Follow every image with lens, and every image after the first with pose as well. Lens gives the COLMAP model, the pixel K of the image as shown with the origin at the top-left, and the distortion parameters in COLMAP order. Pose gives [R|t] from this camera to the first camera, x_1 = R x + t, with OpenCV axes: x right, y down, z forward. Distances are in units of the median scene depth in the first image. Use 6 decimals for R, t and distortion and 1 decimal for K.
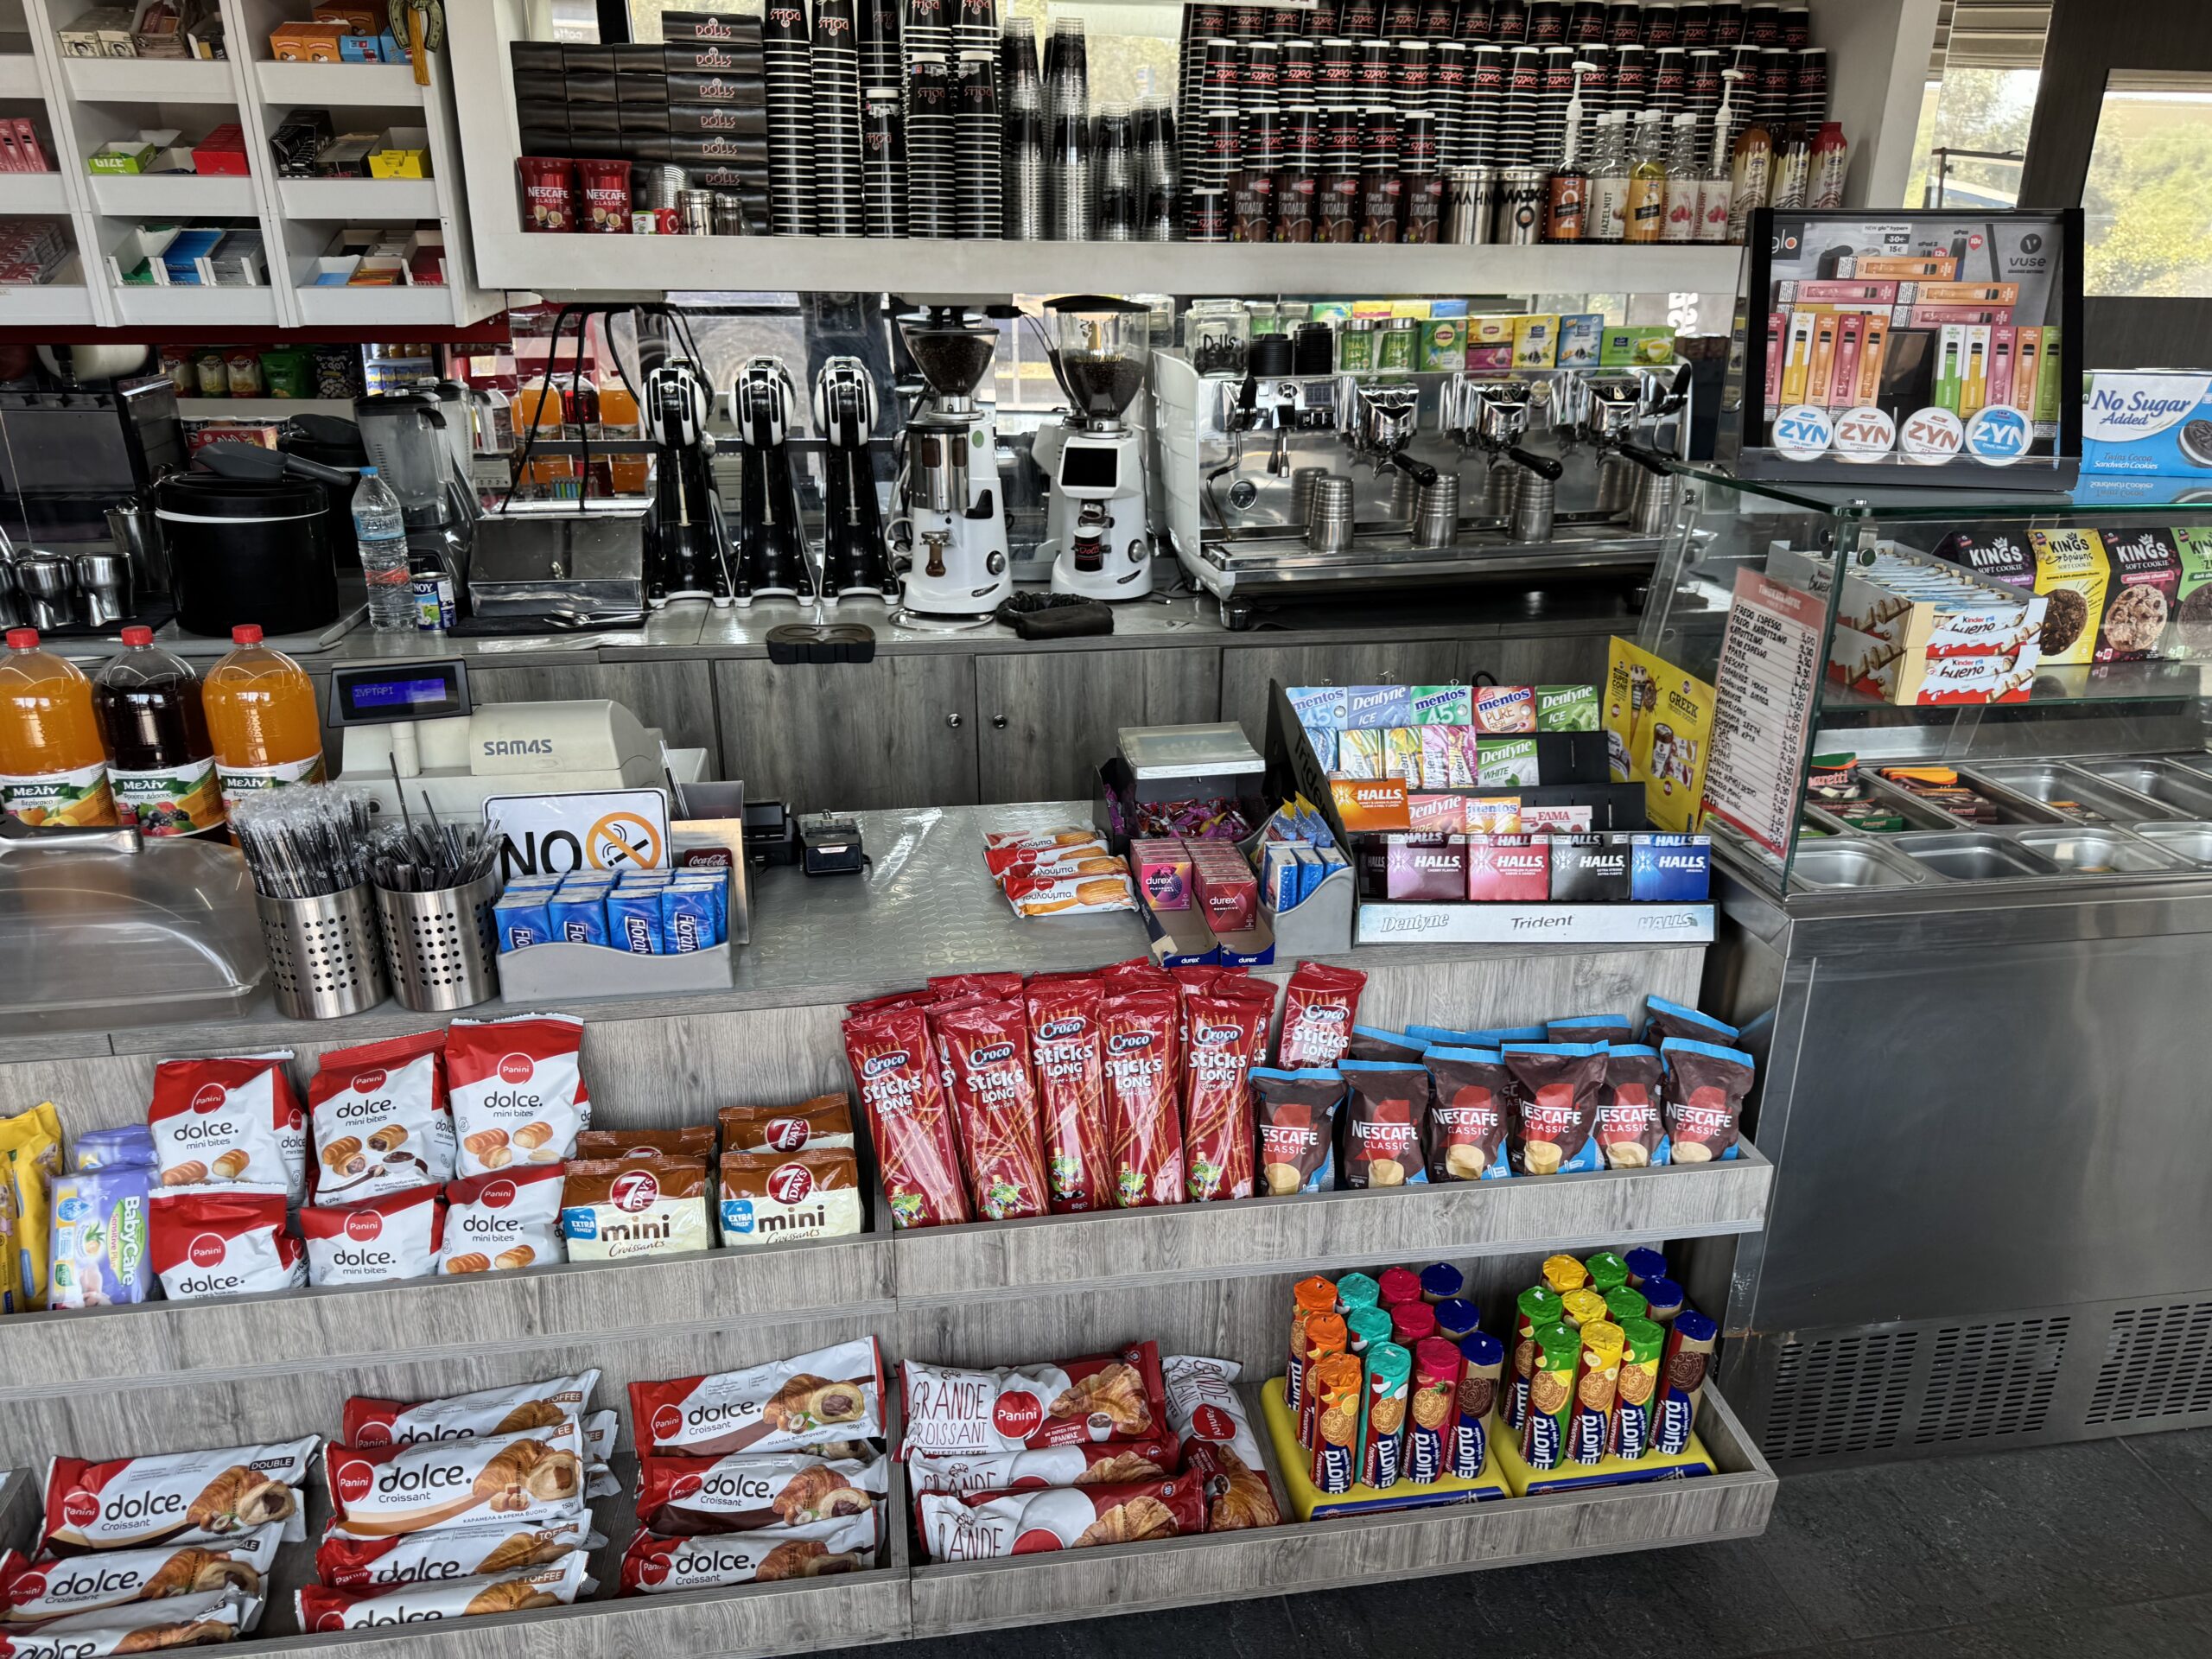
lens RADIAL K [[1568.7, 0, 1115.5], [0, 1568.7, 836.5], [0, 0, 1]] dist [0.024270, -0.030544]
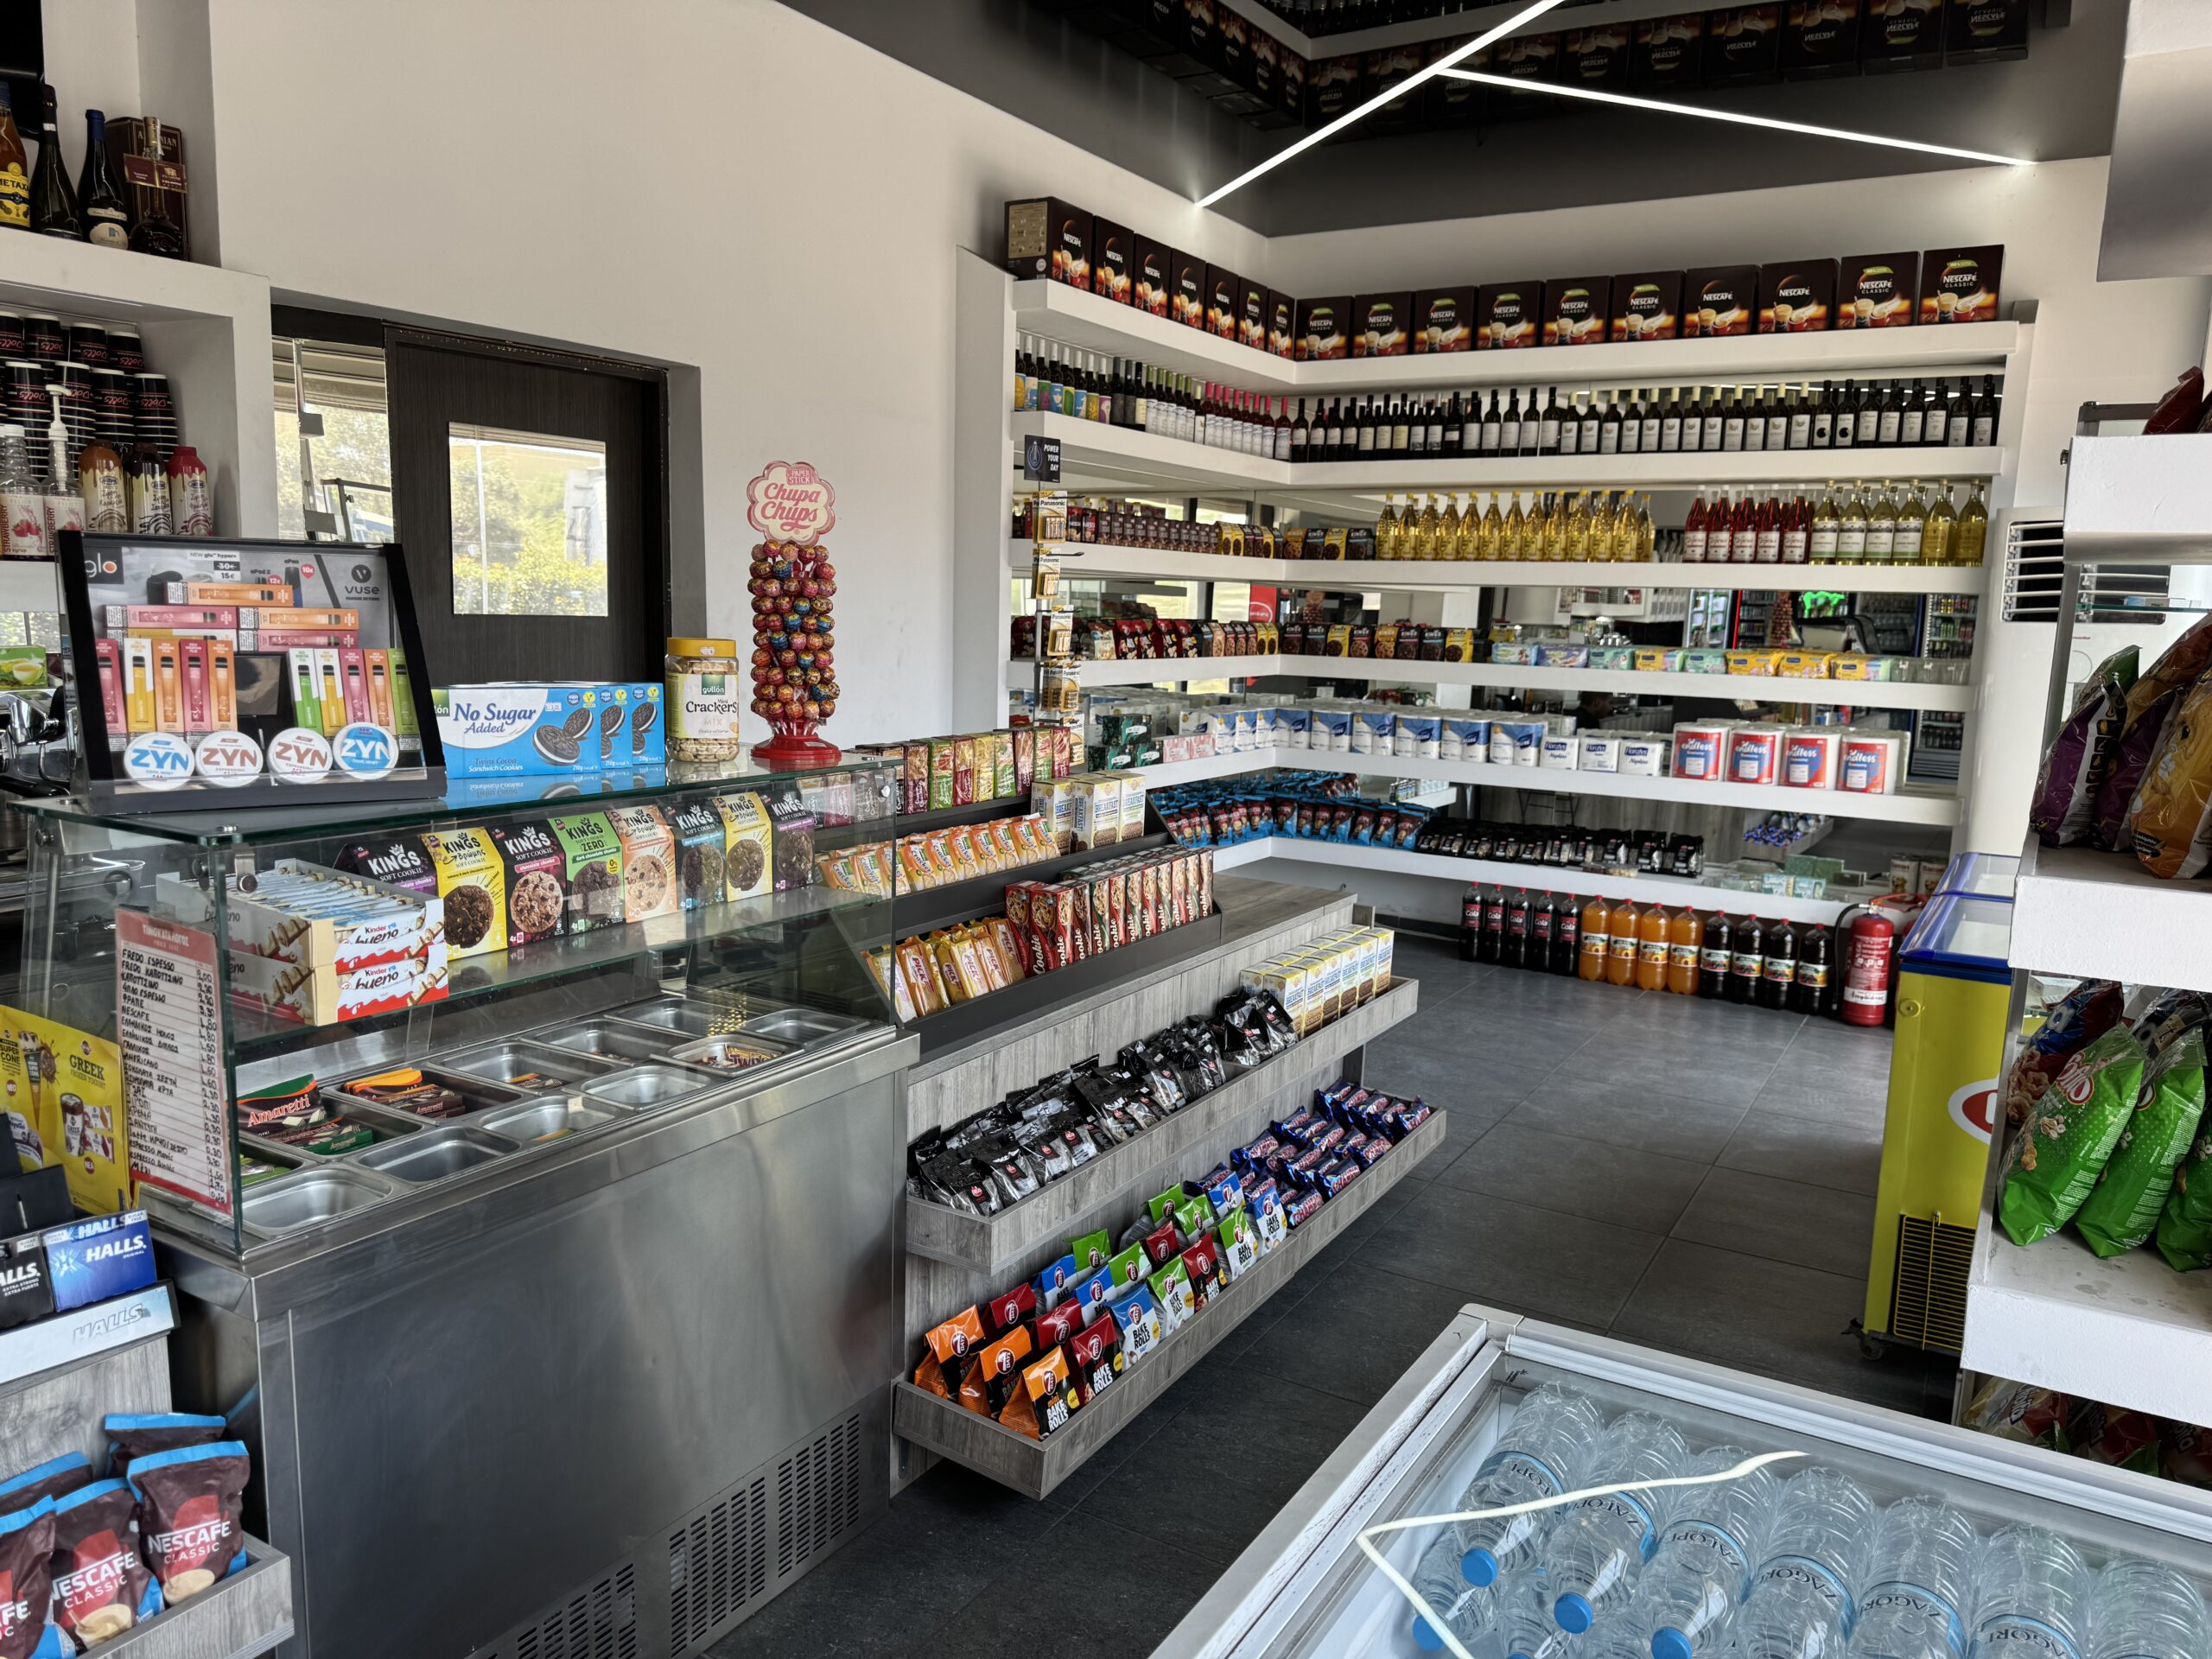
lens RADIAL K [[1558.4, 0, 1100.4], [0, 1558.4, 836.2], [0, 0, 1]] dist [0.063429, -0.082408]
pose [[0.640522, -0.106112, 0.760573, 0.073900], [0.244556, 0.967029, -0.071039, -0.009126], [-0.727958, 0.231505, 0.645354, -0.002434]]
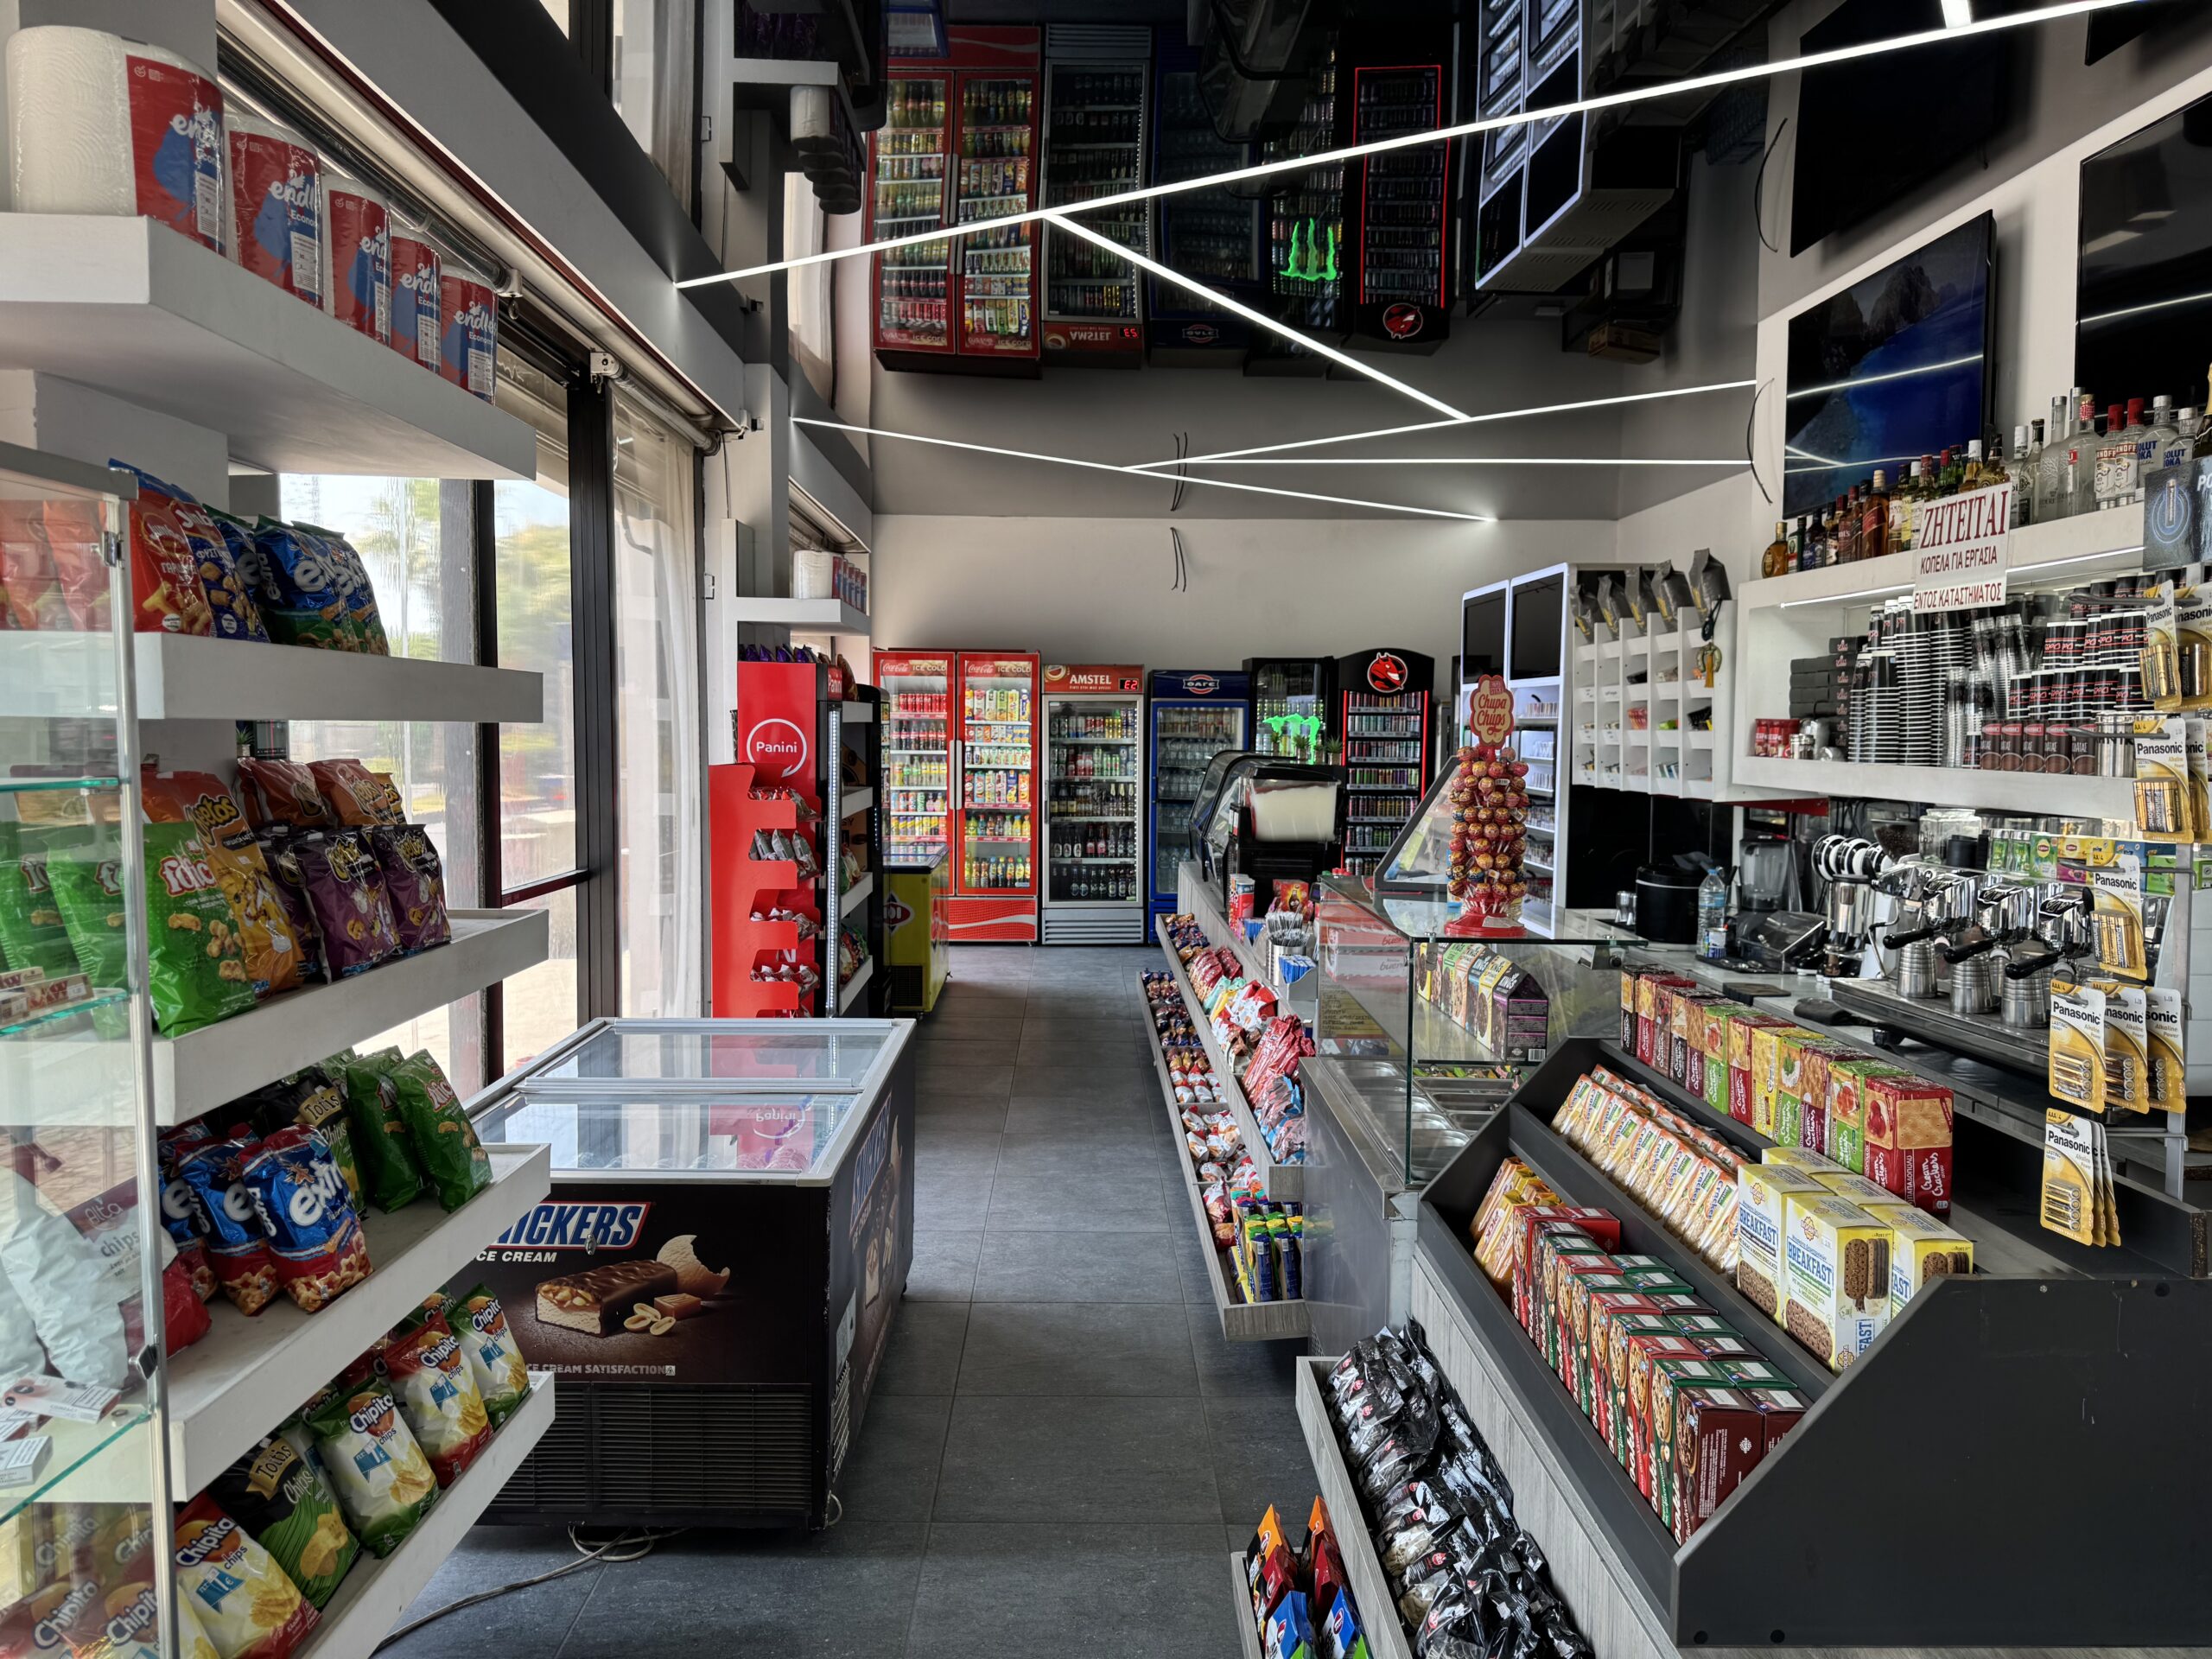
lens RADIAL K [[1541.9, 0, 1106.0], [0, 1541.9, 829.5], [0, 0, 1]] dist [0.164583, -0.251064]
pose [[-0.137707, 0.058507, -0.988744, 2.435956], [-0.357445, 0.928047, 0.104698, -0.349132], [0.923726, 0.367839, -0.106885, 0.816966]]
